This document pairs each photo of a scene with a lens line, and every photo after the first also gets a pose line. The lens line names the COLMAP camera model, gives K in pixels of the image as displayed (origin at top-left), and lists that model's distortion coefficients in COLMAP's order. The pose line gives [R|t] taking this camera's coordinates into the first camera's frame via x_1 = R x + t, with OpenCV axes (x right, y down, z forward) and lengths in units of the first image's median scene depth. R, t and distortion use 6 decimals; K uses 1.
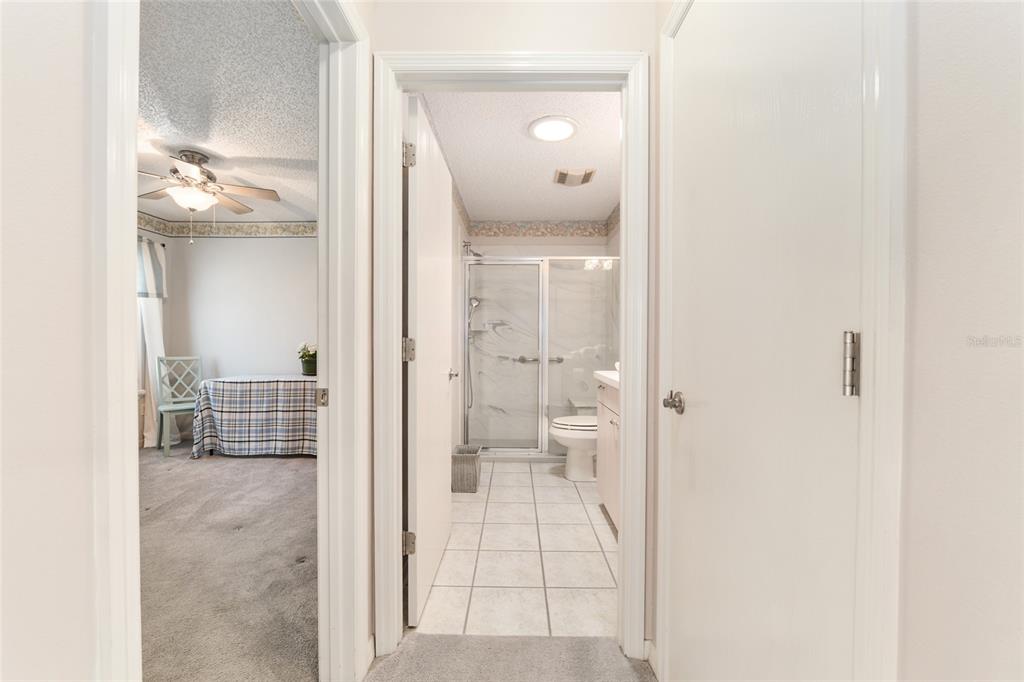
lens RADIAL K [[419.0, 0, 506.5], [0, 419.0, 342.7], [0, 0, 1]] dist [-0.008487, 0.000116]
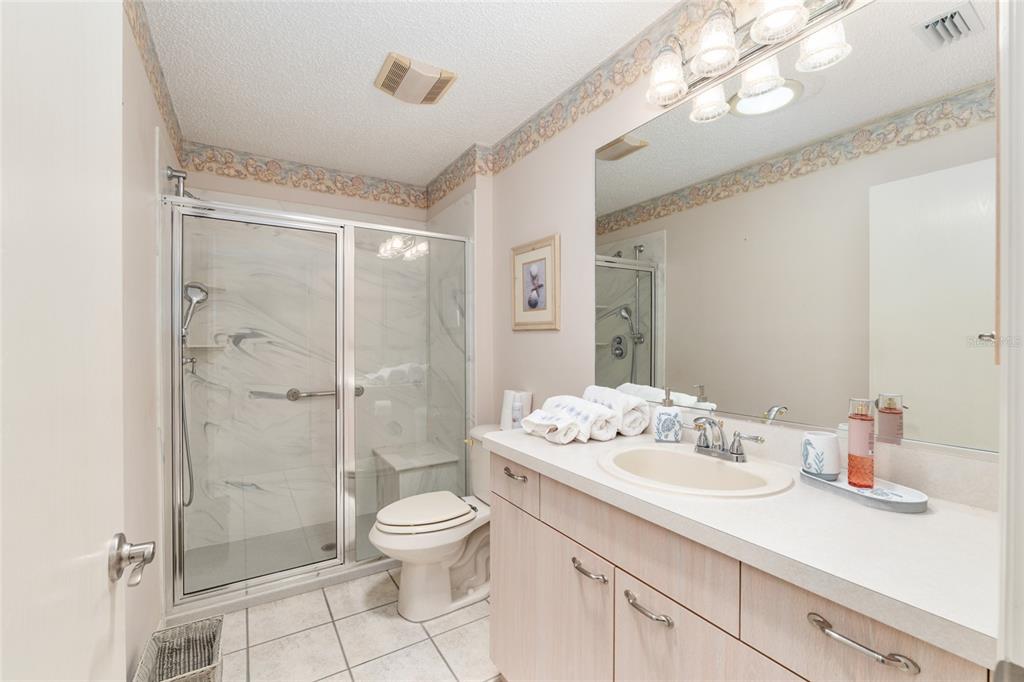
lens RADIAL K [[442.2, 0, 516.1], [0, 442.2, 344.8], [0, 0, 1]] dist [-0.003521, -0.000157]
pose [[0.841918, -0.006481, 0.539566, -0.037952], [0.007295, 0.999973, 0.000629, -0.032111], [-0.539556, 0.003406, 0.841943, 0.337868]]
